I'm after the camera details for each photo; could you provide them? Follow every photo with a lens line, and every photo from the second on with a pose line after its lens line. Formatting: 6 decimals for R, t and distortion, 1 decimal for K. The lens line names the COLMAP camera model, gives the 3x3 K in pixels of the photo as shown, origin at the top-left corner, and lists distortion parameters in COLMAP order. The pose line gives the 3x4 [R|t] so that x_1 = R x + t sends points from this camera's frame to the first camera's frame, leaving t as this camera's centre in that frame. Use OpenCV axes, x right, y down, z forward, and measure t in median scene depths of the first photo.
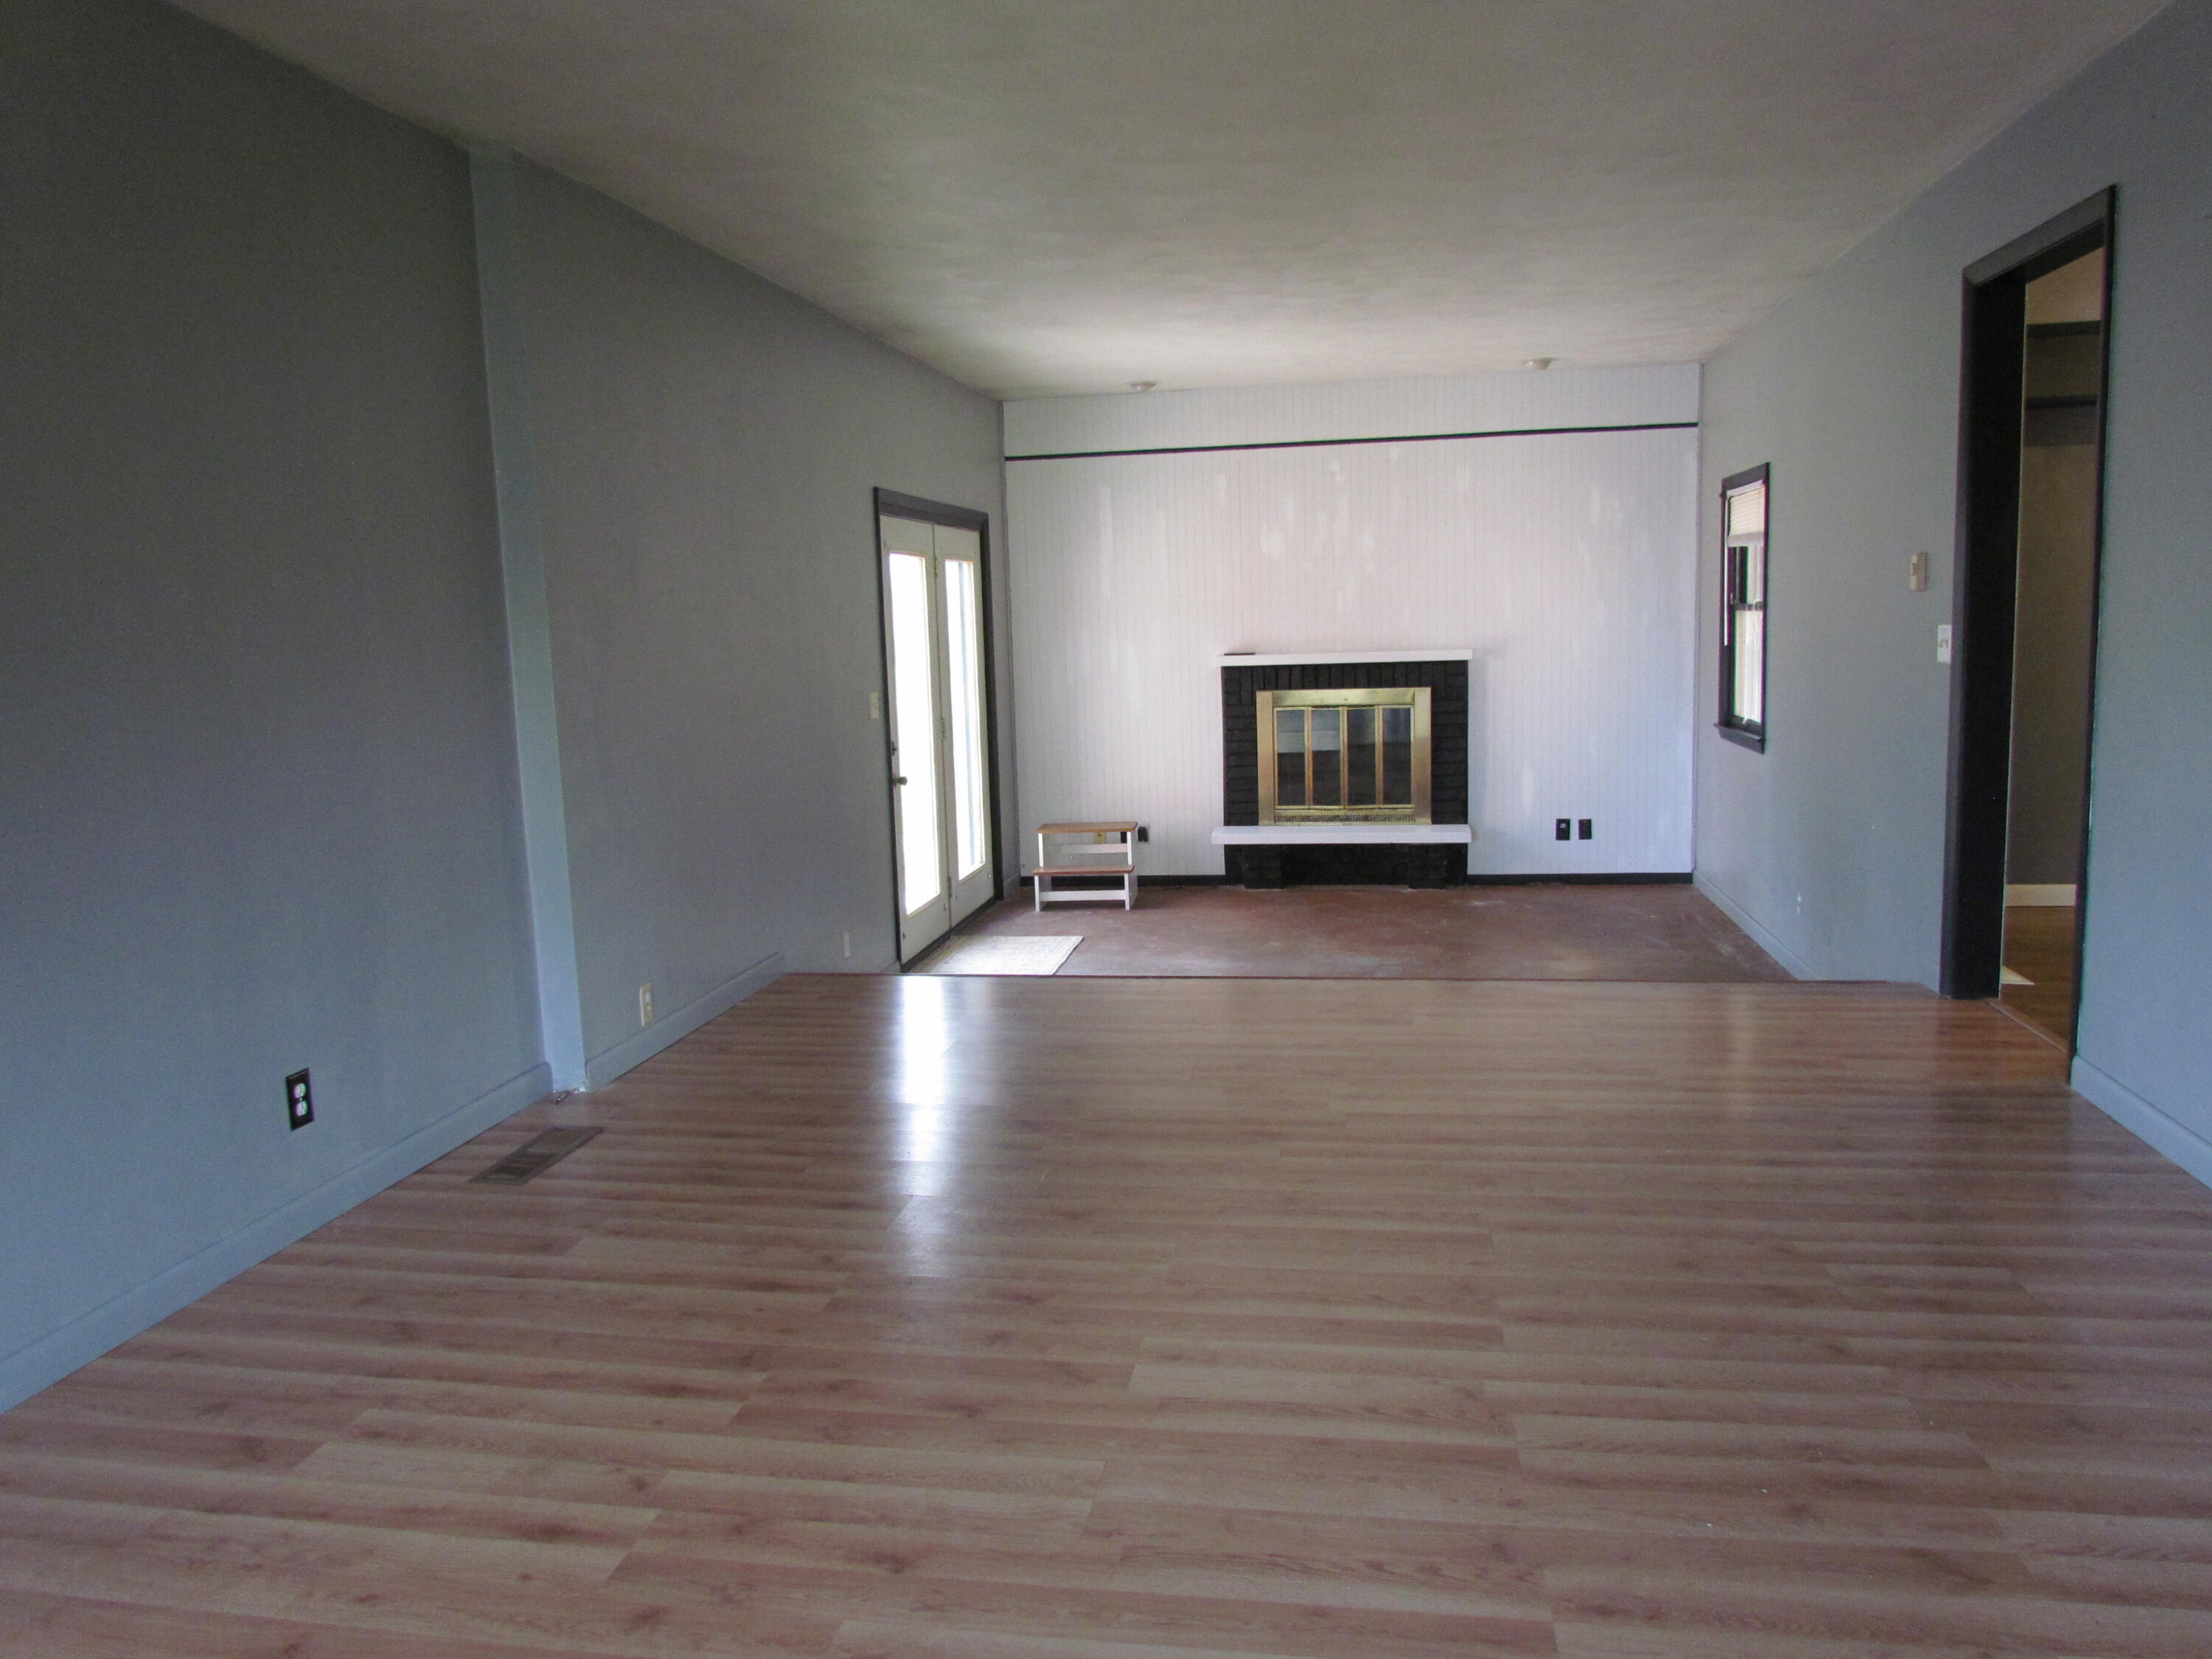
lens RADIAL K [[1590.0, 0, 1107.7], [0, 1590.0, 834.3], [0, 0, 1]] dist [-0.008676, 0.003958]
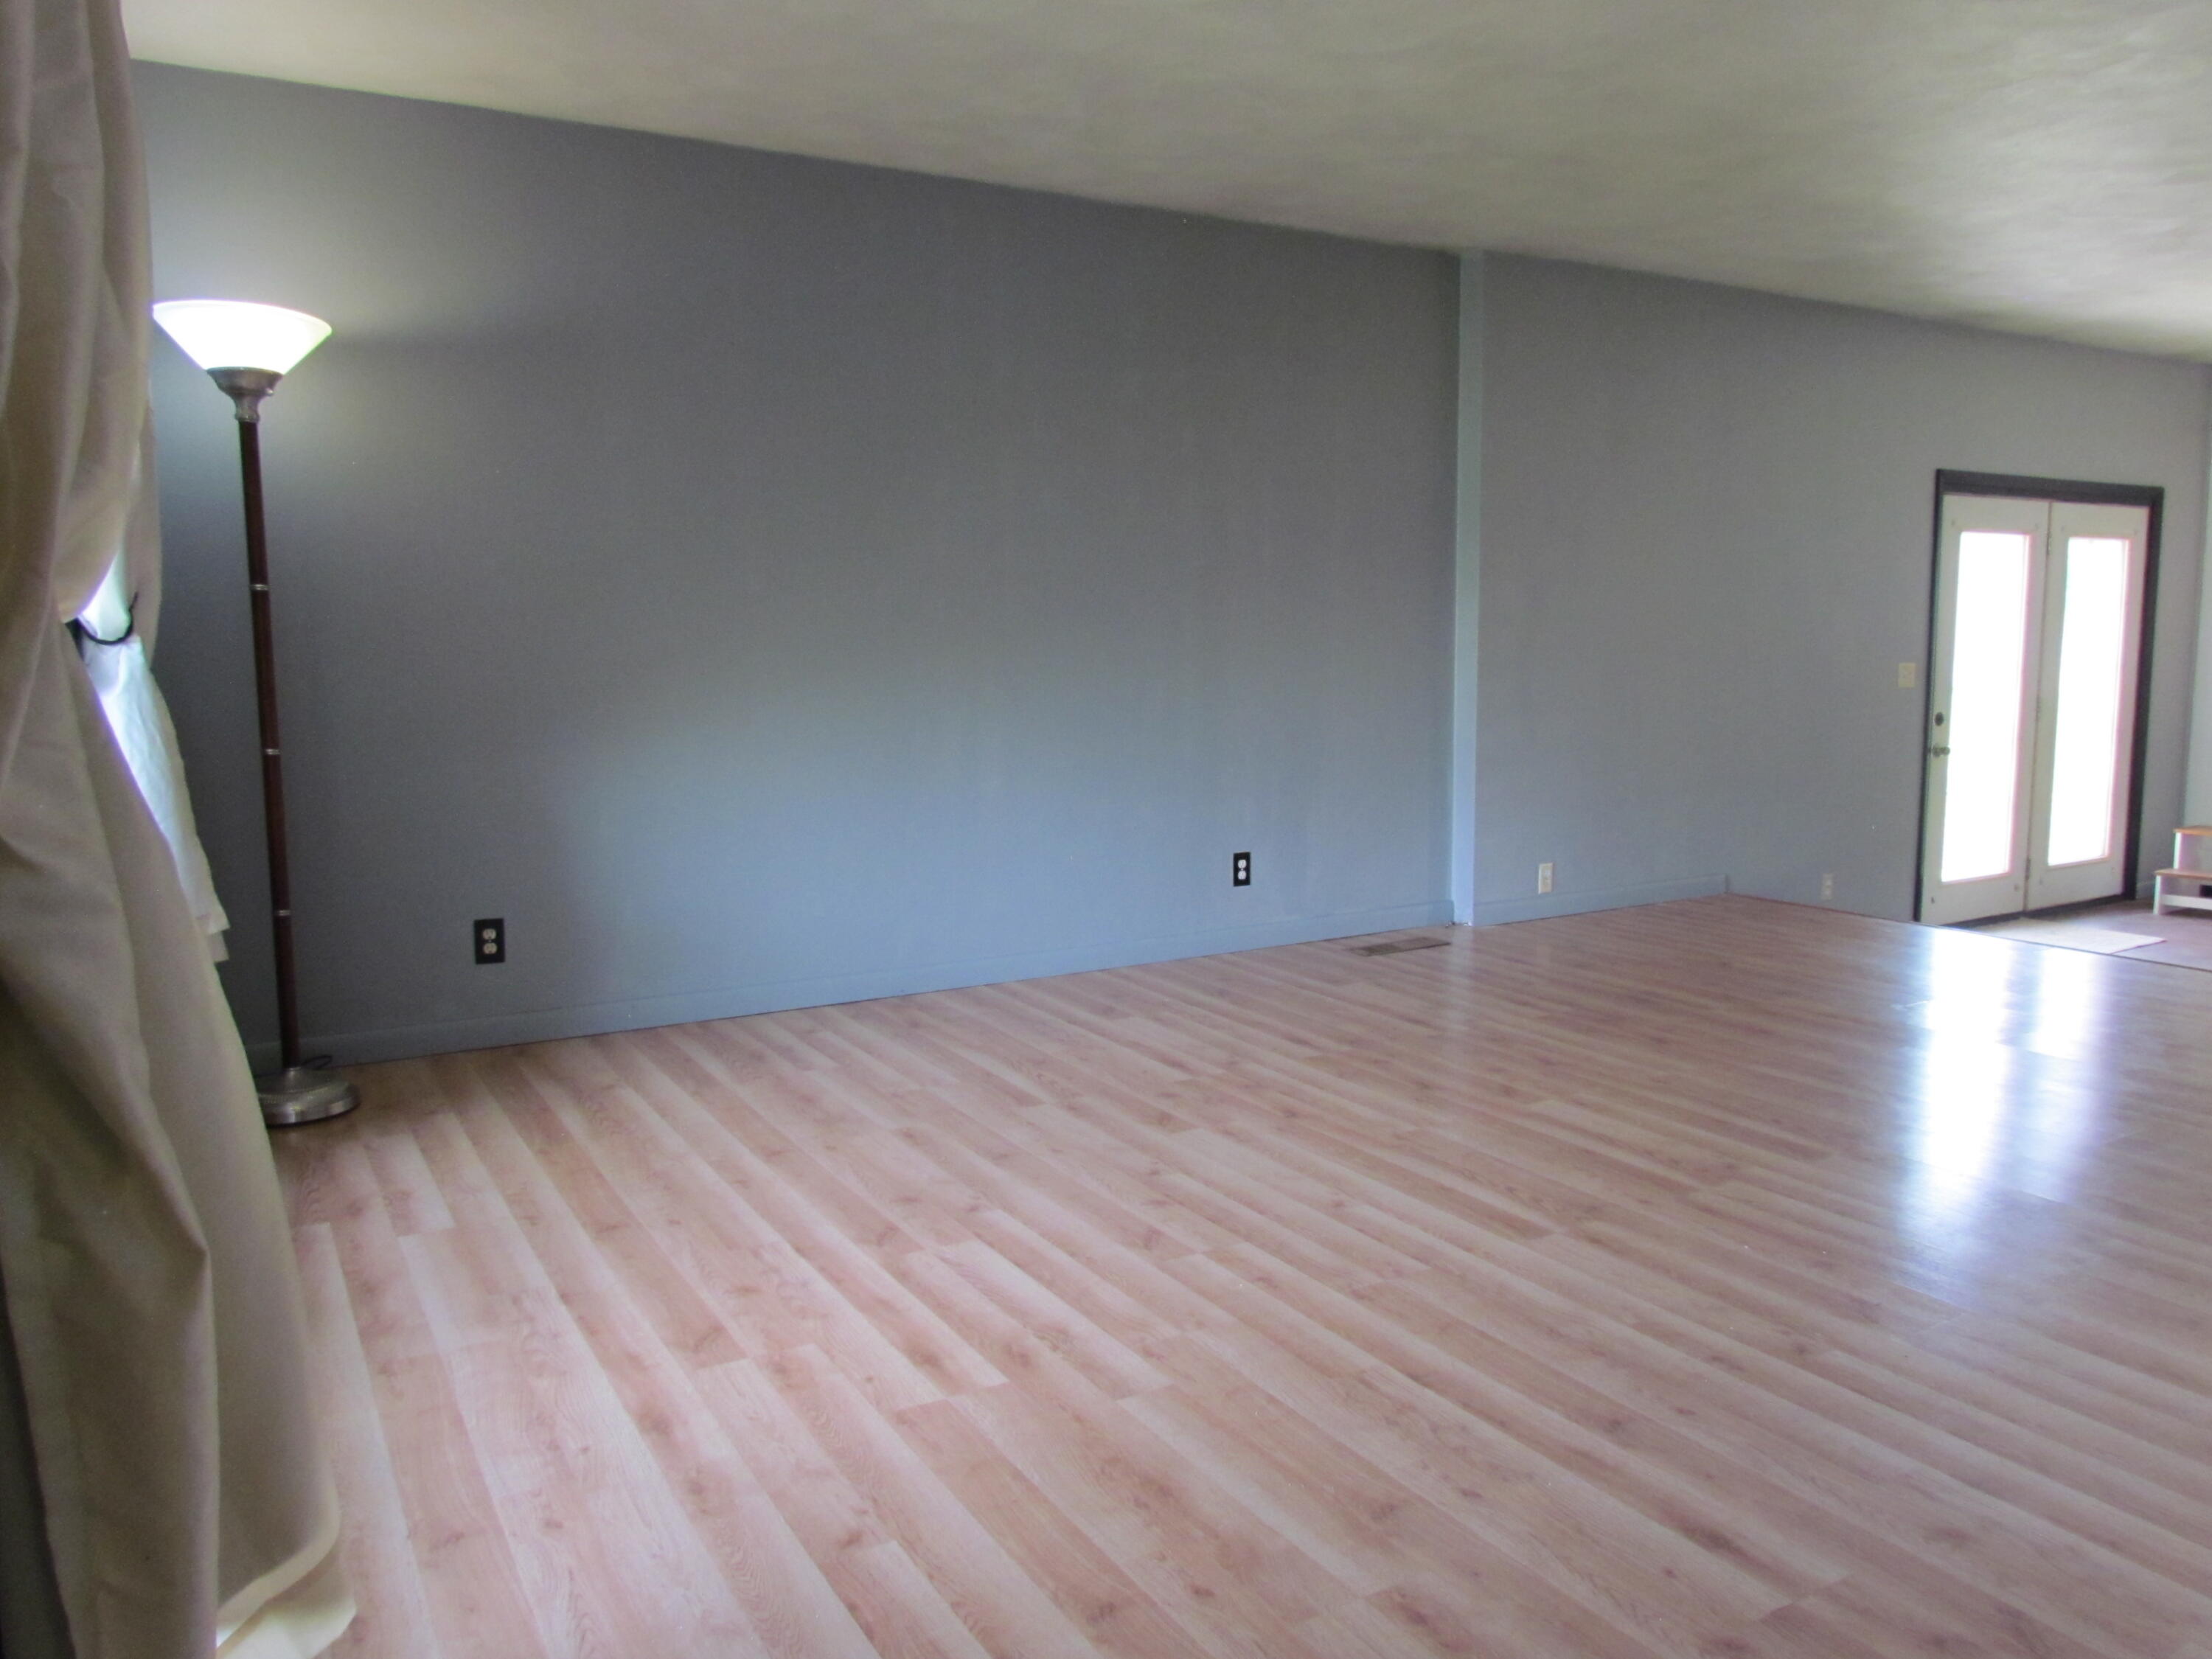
lens RADIAL K [[1590.0, 0, 1105.5], [0, 1590.0, 826.6], [0, 0, 1]] dist [-0.008676, 0.003958]
pose [[0.644000, 0.117155, -0.756002, 0.720467], [-0.116547, 0.991694, 0.054400, 0.054897], [0.756096, 0.053076, 0.652305, -0.213988]]
